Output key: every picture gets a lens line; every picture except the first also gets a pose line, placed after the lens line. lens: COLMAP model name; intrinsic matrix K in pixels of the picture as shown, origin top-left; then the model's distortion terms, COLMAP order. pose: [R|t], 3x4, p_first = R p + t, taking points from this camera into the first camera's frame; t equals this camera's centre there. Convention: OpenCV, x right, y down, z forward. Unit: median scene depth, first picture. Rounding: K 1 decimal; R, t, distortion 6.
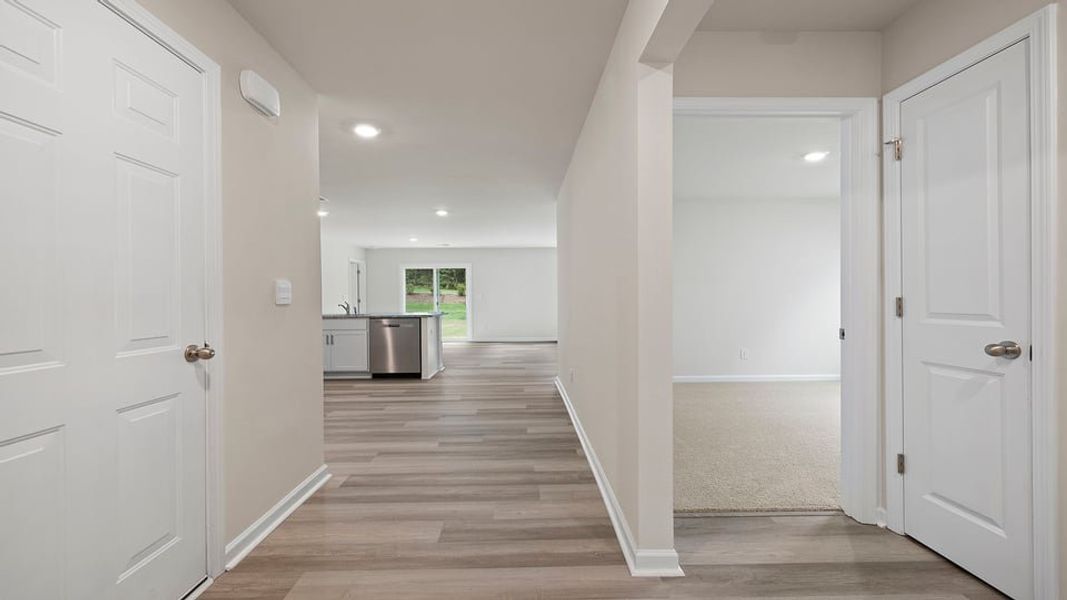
lens RADIAL K [[446.7, 0, 529.6], [0, 446.7, 297.7], [0, 0, 1]] dist [-0.000811, -0.000218]
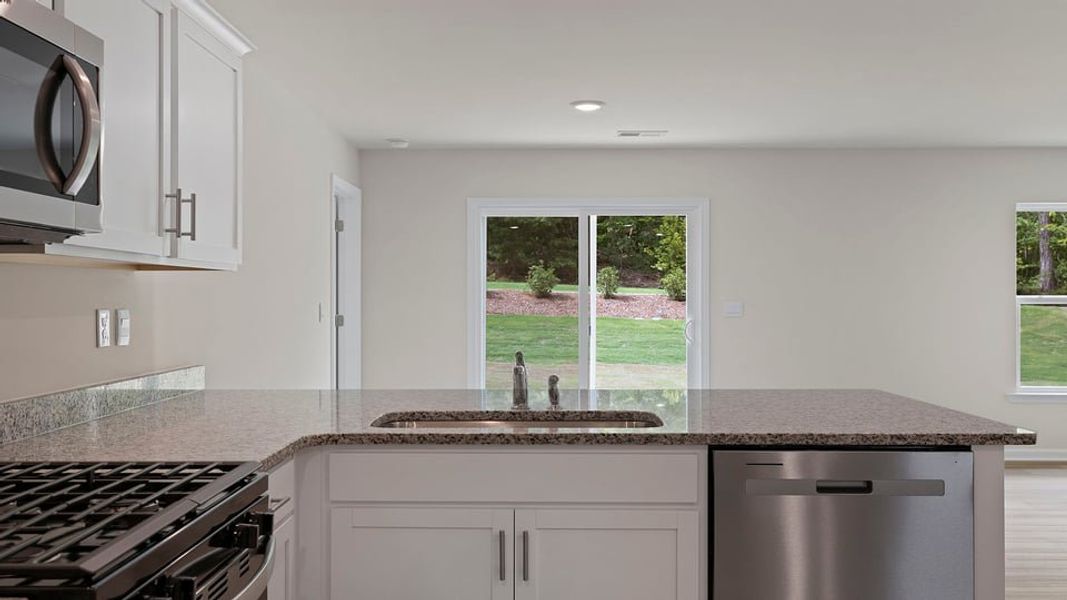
lens RADIAL K [[1057.6, 0, 518.2], [0, 1057.6, 286.0], [0, 0, 1]] dist [0.002935, 0.001302]
pose [[0.999083, 0.009193, -0.041814, -0.376967], [-0.009637, 0.999899, -0.010433, -0.016456], [0.041714, 0.010827, 0.999071, 0.474297]]
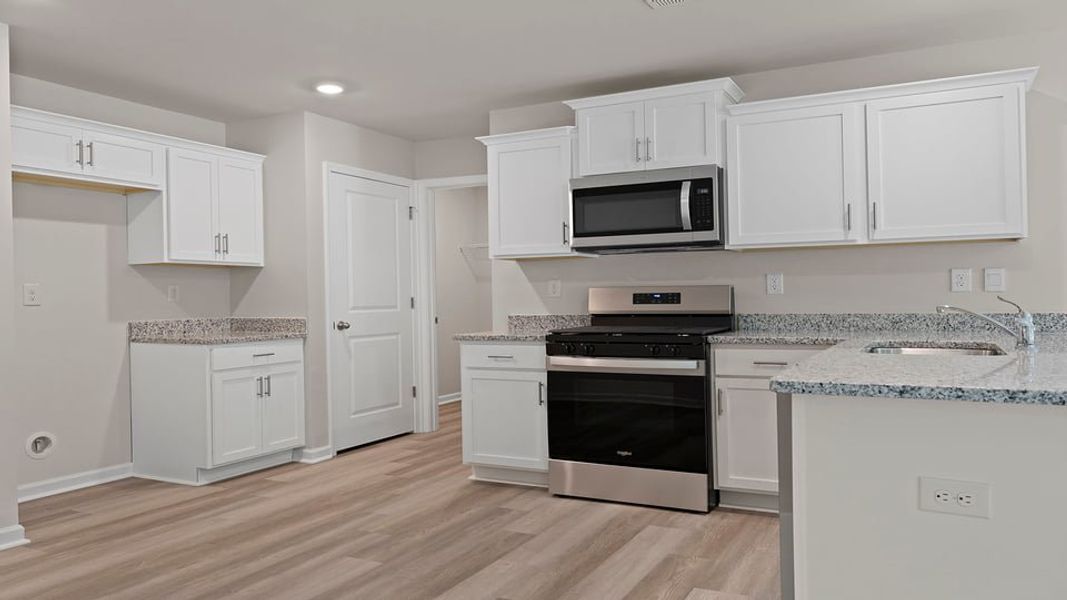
lens RADIAL K [[772.7, 0, 533.5], [0, 772.7, 300.0], [0, 0, 1]] dist [-0.006634, -0.002801]
pose [[-0.478864, 0.019356, -0.877676, 0.078144], [0.018747, 0.999754, 0.011820, 0.001986], [0.877689, -0.010794, -0.479110, 0.945309]]
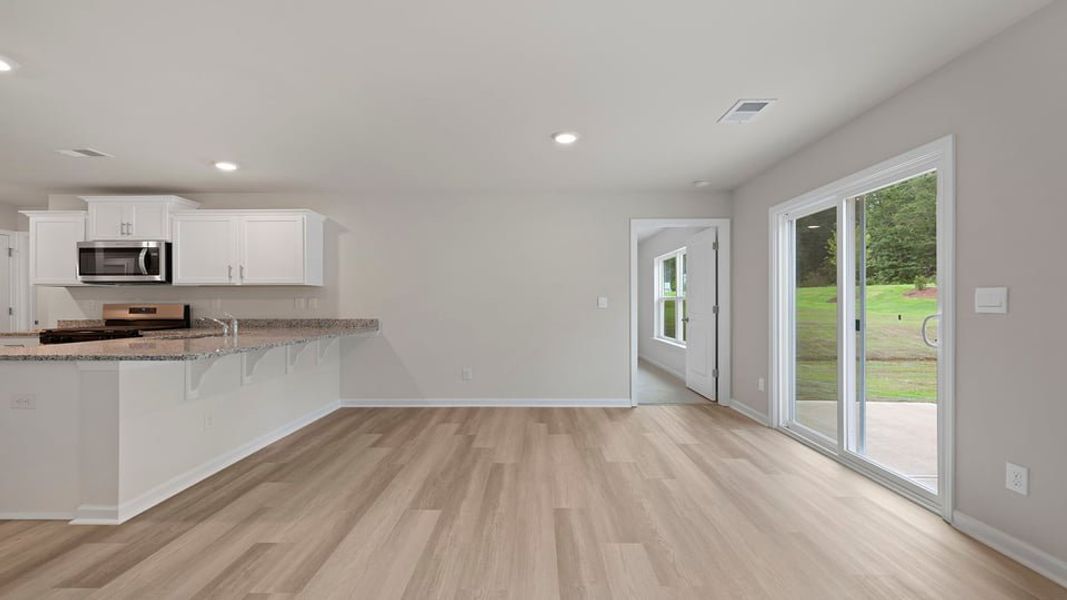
lens RADIAL K [[446.7, 0, 529.6], [0, 446.7, 297.7], [0, 0, 1]] dist [-0.000811, -0.000218]
pose [[-0.034308, -0.003843, -0.999404, 0.119112], [0.003059, 0.999988, -0.003950, -0.005159], [0.999407, -0.003192, -0.034296, 1.344559]]
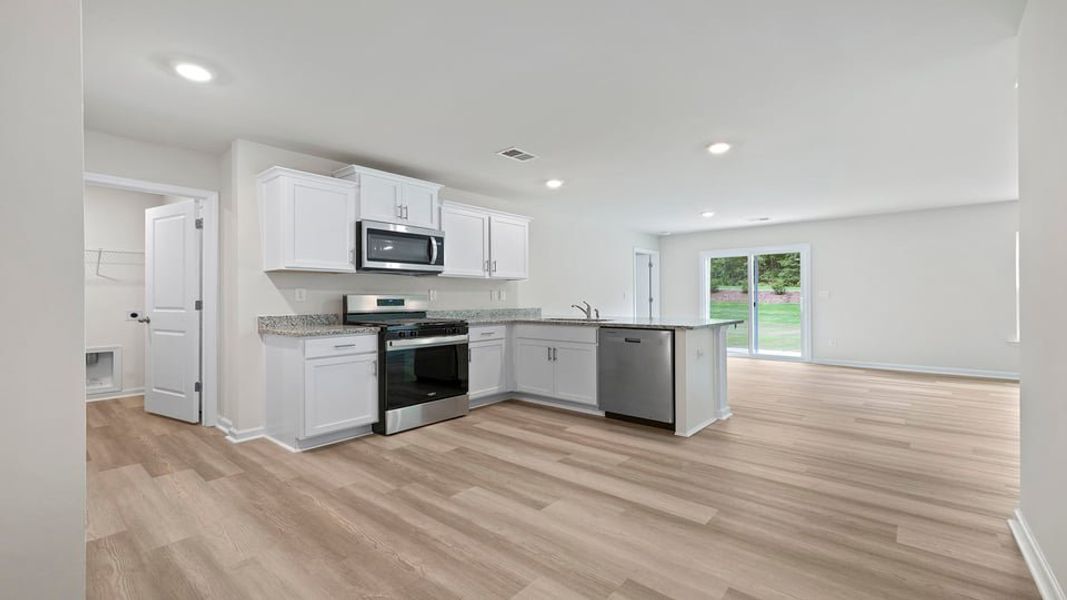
lens RADIAL K [[446.7, 0, 529.6], [0, 446.7, 297.7], [0, 0, 1]] dist [-0.000811, -0.000218]
pose [[0.741100, 0.005851, -0.671369, 0.008737], [-0.003858, 0.999983, 0.004455, 0.000249], [0.671384, -0.000711, 0.741110, 0.389495]]
